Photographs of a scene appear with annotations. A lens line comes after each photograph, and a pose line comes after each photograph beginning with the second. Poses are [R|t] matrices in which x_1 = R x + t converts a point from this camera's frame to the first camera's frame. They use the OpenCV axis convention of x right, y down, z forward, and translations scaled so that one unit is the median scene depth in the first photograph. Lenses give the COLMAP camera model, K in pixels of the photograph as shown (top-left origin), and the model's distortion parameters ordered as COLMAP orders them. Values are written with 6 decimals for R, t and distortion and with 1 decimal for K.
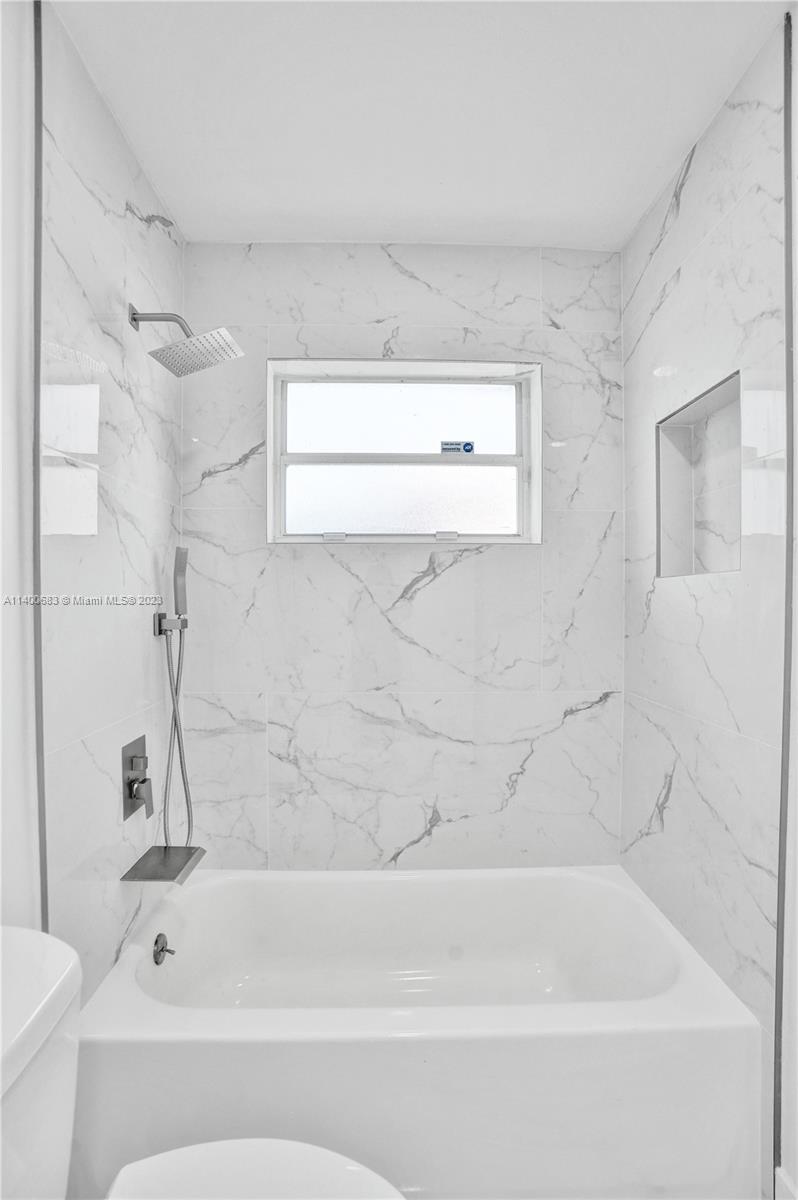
lens RADIAL K [[562.2, 0, 390.1], [0, 562.2, 593.9], [0, 0, 1]] dist [-0.068692, 0.026081]
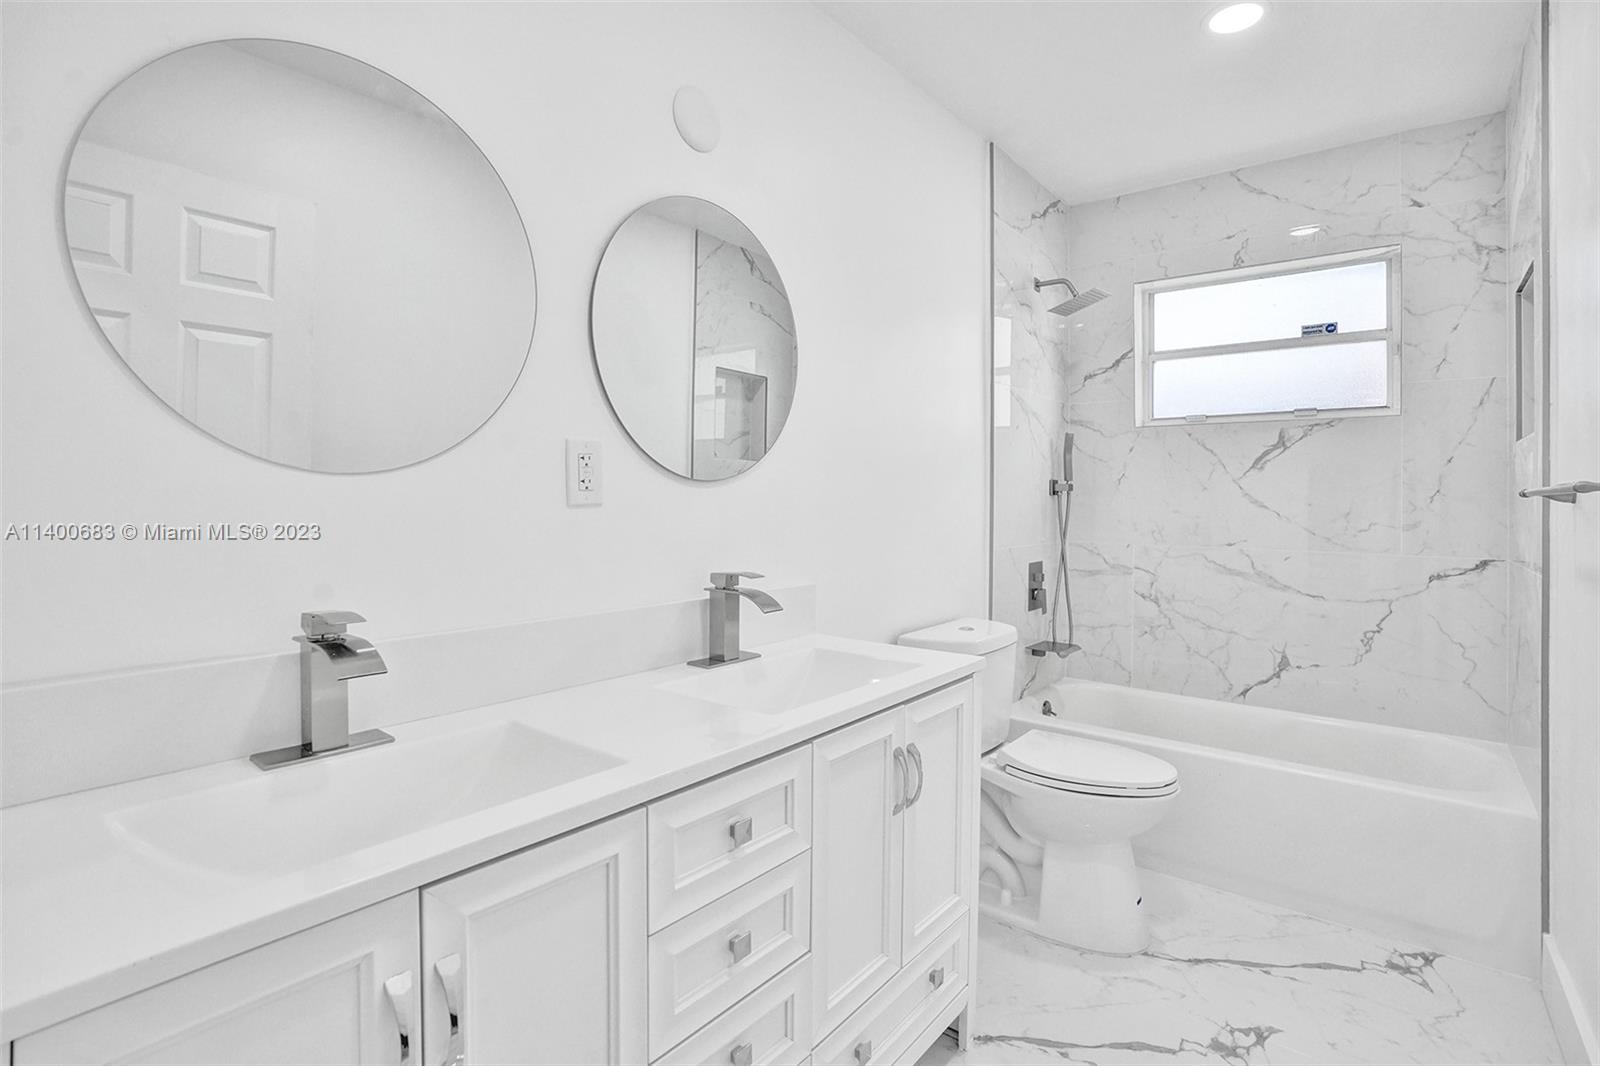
lens RADIAL K [[749.6, 0, 799.9], [0, 749.6, 516.2], [0, 0, 1]] dist [-0.068692, 0.026081]
pose [[0.762969, 0.020570, -0.646108, 0.292716], [-0.001873, 0.999560, 0.029611, 0.064696], [0.646433, -0.021382, 0.762671, -0.793253]]
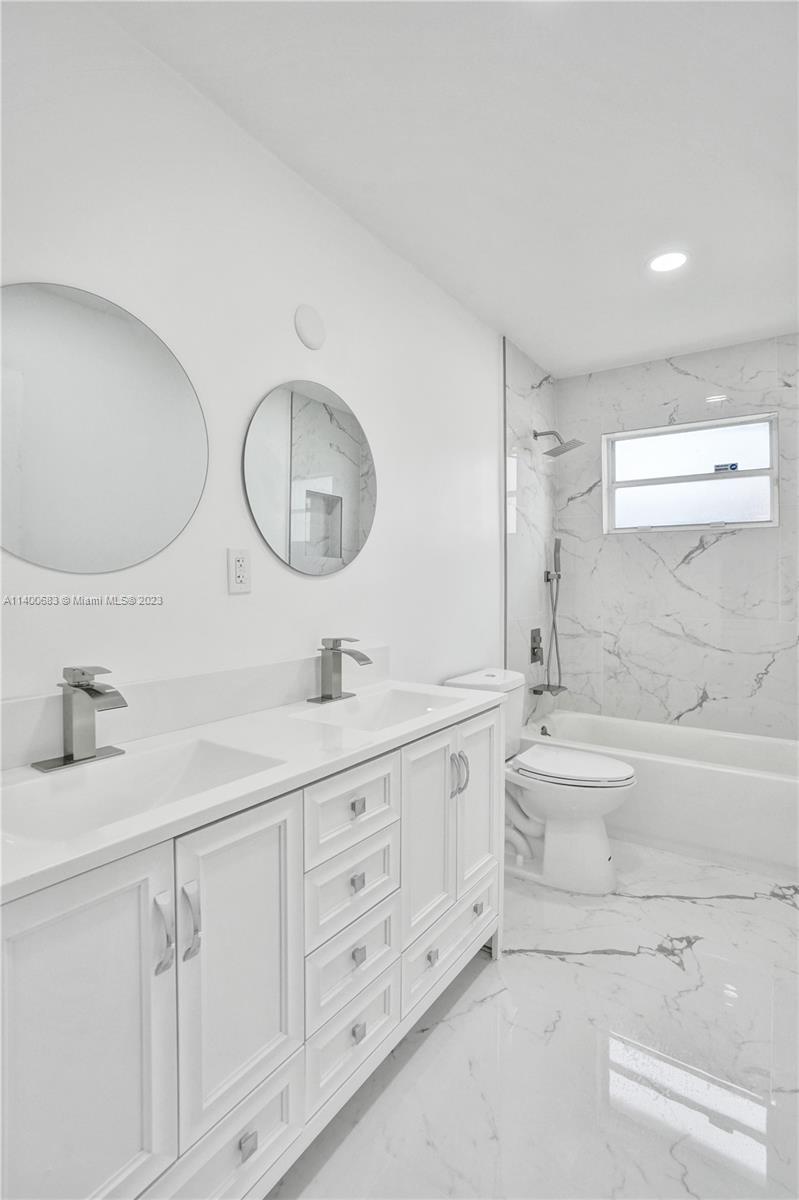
lens RADIAL K [[562.2, 0, 390.6], [0, 562.2, 593.9], [0, 0, 1]] dist [-0.068692, 0.026081]
pose [[0.802933, 0.012605, -0.595936, 0.312973], [0.003096, 0.999675, 0.025317, 0.057240], [0.596061, -0.022173, 0.802633, -0.890584]]
